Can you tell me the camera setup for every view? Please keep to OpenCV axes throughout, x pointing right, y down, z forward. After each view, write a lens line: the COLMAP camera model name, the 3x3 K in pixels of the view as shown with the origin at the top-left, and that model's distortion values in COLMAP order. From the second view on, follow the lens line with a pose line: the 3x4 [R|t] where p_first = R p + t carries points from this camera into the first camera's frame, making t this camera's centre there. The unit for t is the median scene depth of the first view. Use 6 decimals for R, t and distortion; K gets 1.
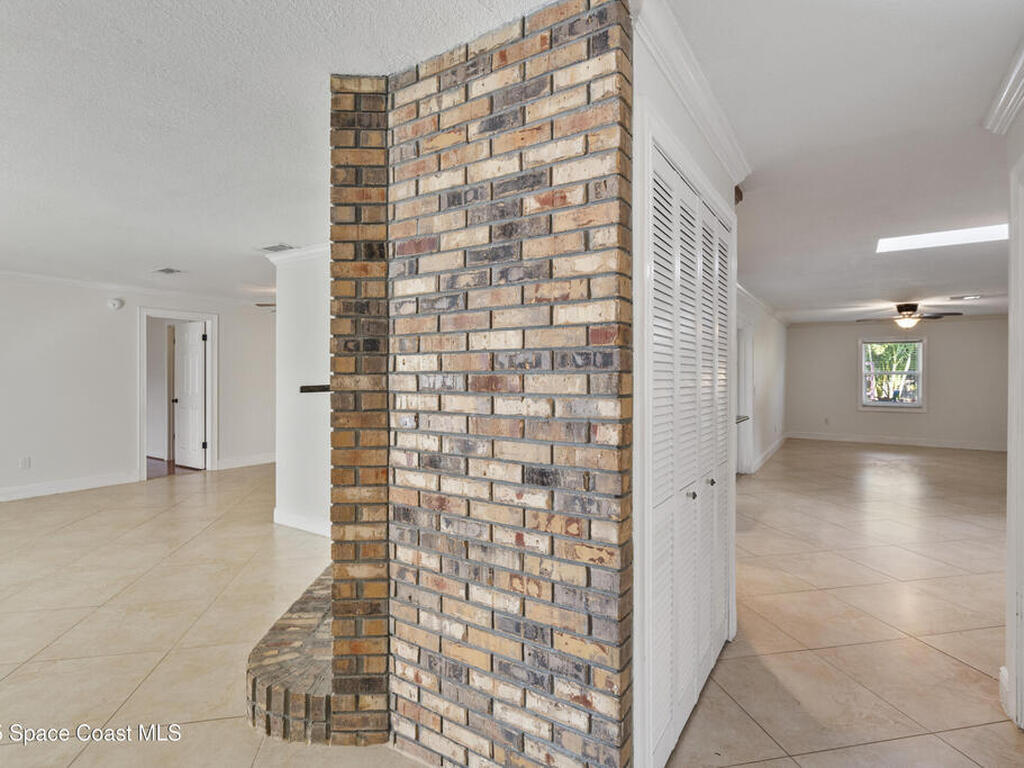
lens RADIAL K [[518.7, 0, 515.8], [0, 518.7, 378.1], [0, 0, 1]] dist [-0.003440, -0.000531]
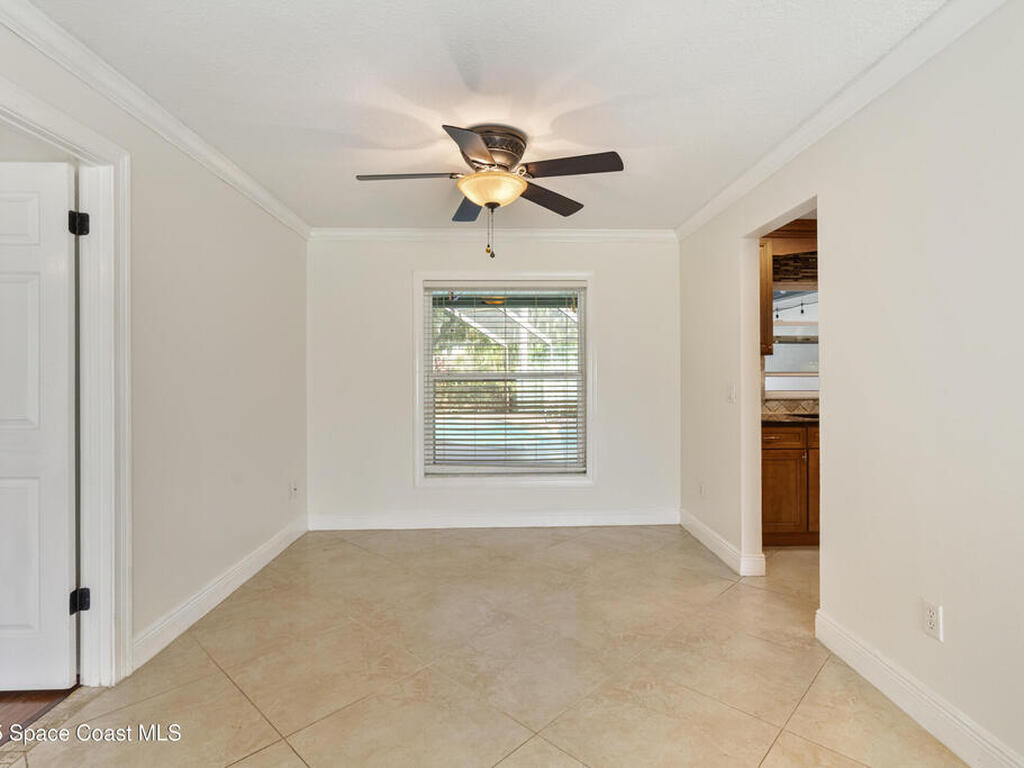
lens RADIAL K [[518.7, 0, 515.8], [0, 518.7, 378.1], [0, 0, 1]] dist [-0.003440, -0.000531]
pose [[0.821019, -0.012573, 0.570763, -0.751341], [0.009832, 0.999921, 0.007885, 0.009562], [-0.570816, -0.000862, 0.821077, 0.838254]]
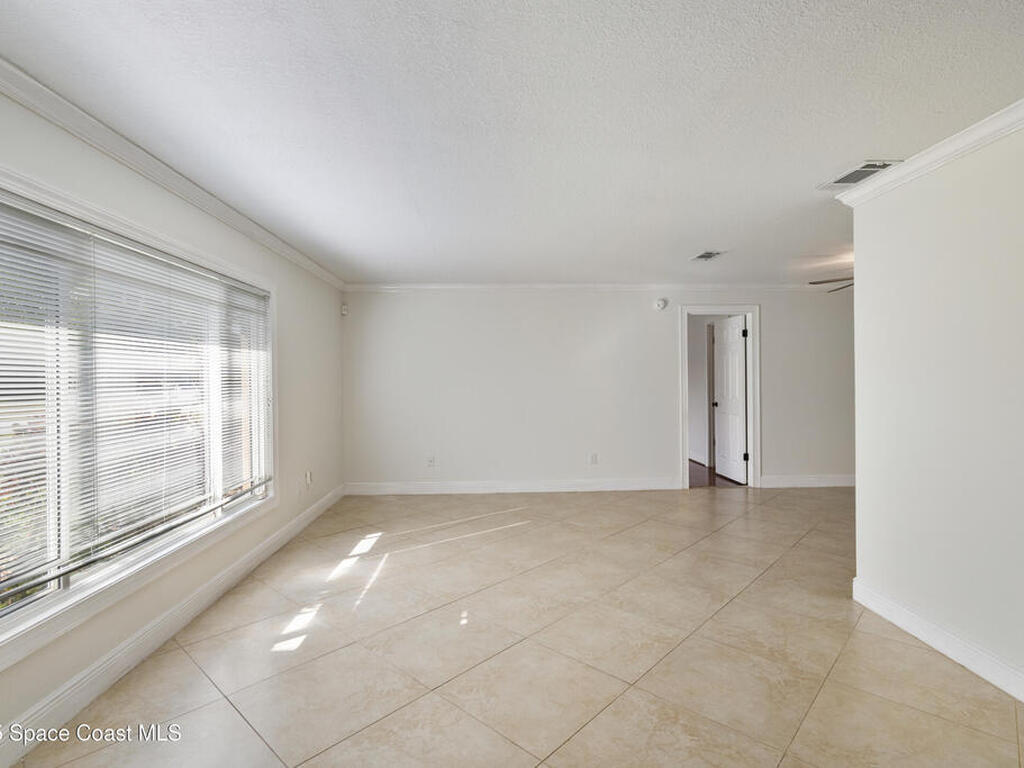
lens RADIAL K [[518.7, 0, 515.8], [0, 518.7, 378.1], [0, 0, 1]] dist [-0.003440, -0.000531]
pose [[0.584559, -0.008014, -0.811311, -0.160465], [0.006193, 0.999966, -0.005416, -0.000137], [0.811327, -0.001858, 0.584589, 0.238055]]
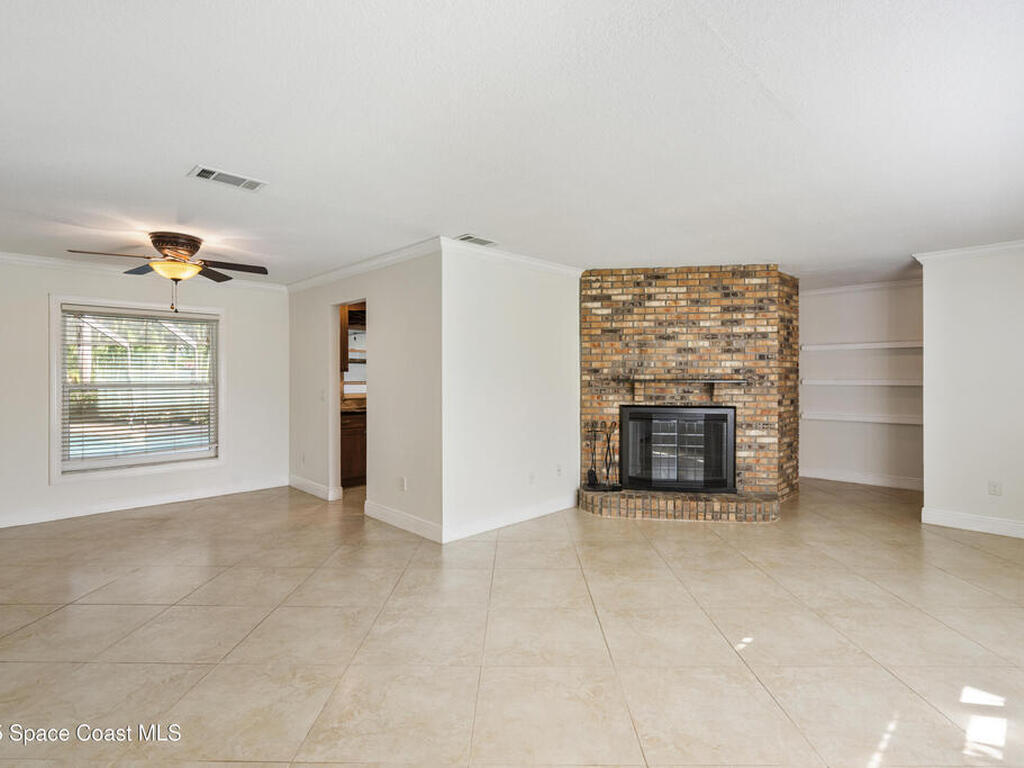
lens RADIAL K [[522.2, 0, 508.4], [0, 522.2, 371.3], [0, 0, 1]] dist [-0.004323, 0.000678]
pose [[0.219989, 0.003333, 0.975497, -1.129614], [0.007344, 0.999960, -0.005073, -0.005497], [-0.975475, 0.008280, 0.219956, 0.605104]]
